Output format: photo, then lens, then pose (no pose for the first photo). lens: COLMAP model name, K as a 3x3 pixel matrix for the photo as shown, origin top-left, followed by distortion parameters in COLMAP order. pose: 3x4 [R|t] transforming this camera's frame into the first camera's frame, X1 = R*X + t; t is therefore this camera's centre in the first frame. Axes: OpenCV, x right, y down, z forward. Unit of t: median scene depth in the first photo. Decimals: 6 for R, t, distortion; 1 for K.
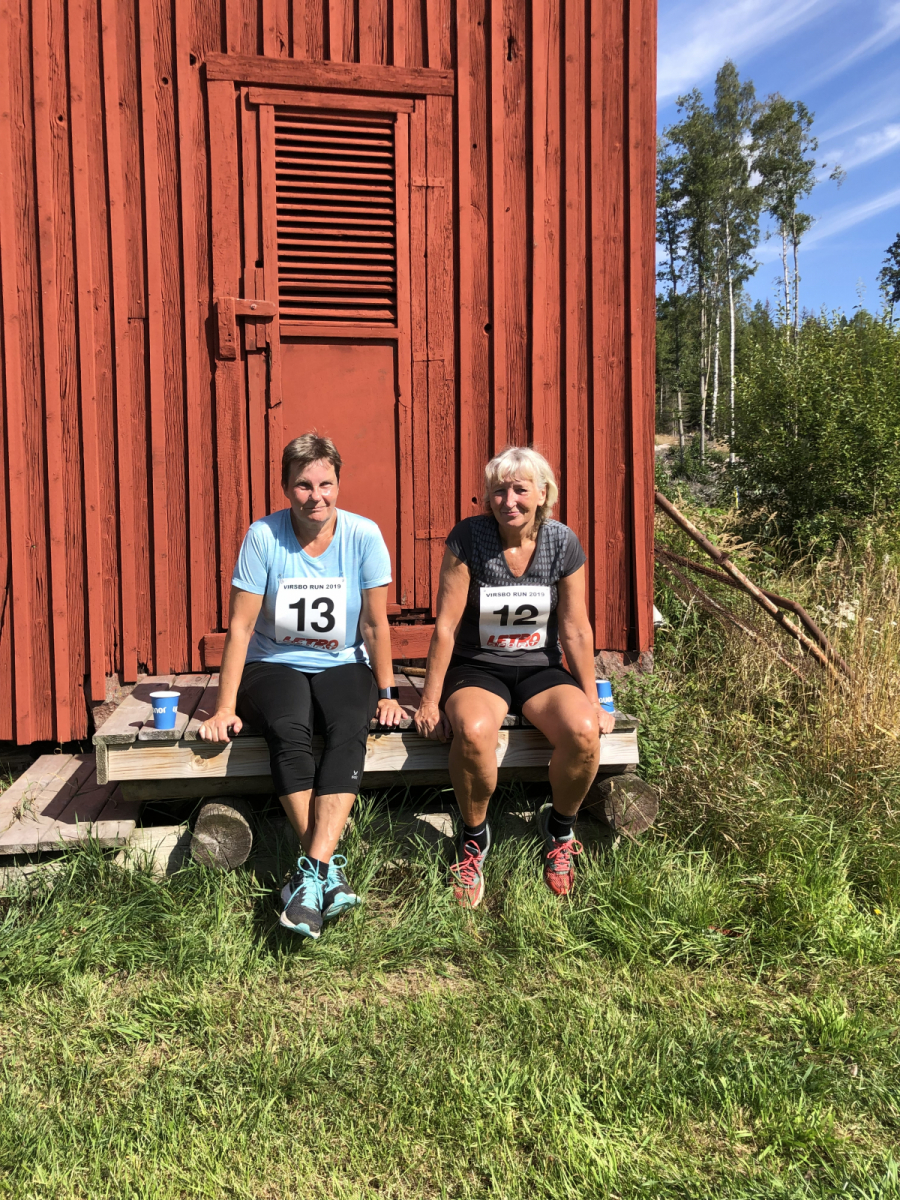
lens RADIAL K [[971.8, 0, 446.2], [0, 971.8, 595.9], [0, 0, 1]] dist [0.000992, -0.001017]
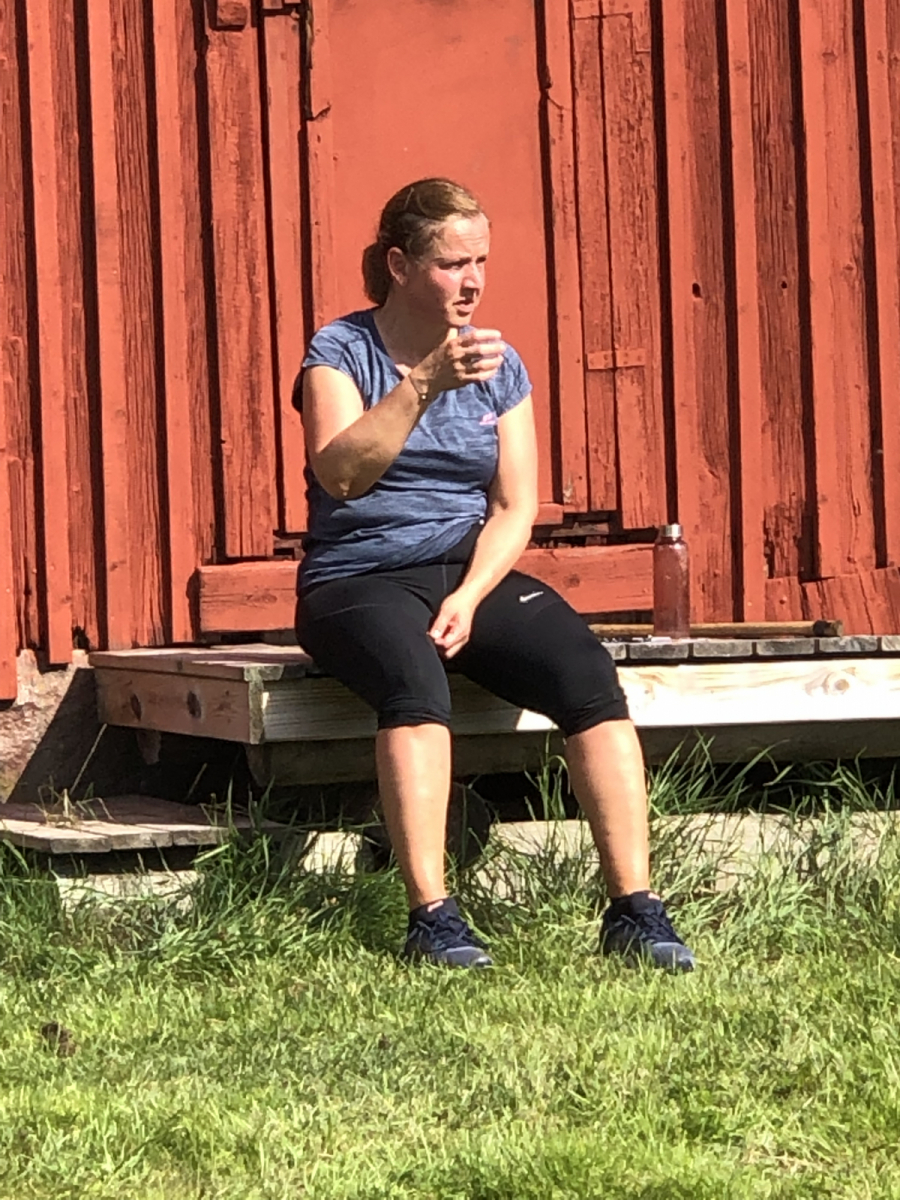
lens RADIAL K [[7312.0, 0, 449.7], [0, 7312.0, 599.7], [0, 0, 1]] dist [-0.720045, 0.000000]
pose [[0.987595, -0.028527, 0.154413, -0.699963], [0.036280, 0.998206, -0.047631, 0.239794], [-0.152777, 0.052642, 0.986858, -2.738888]]
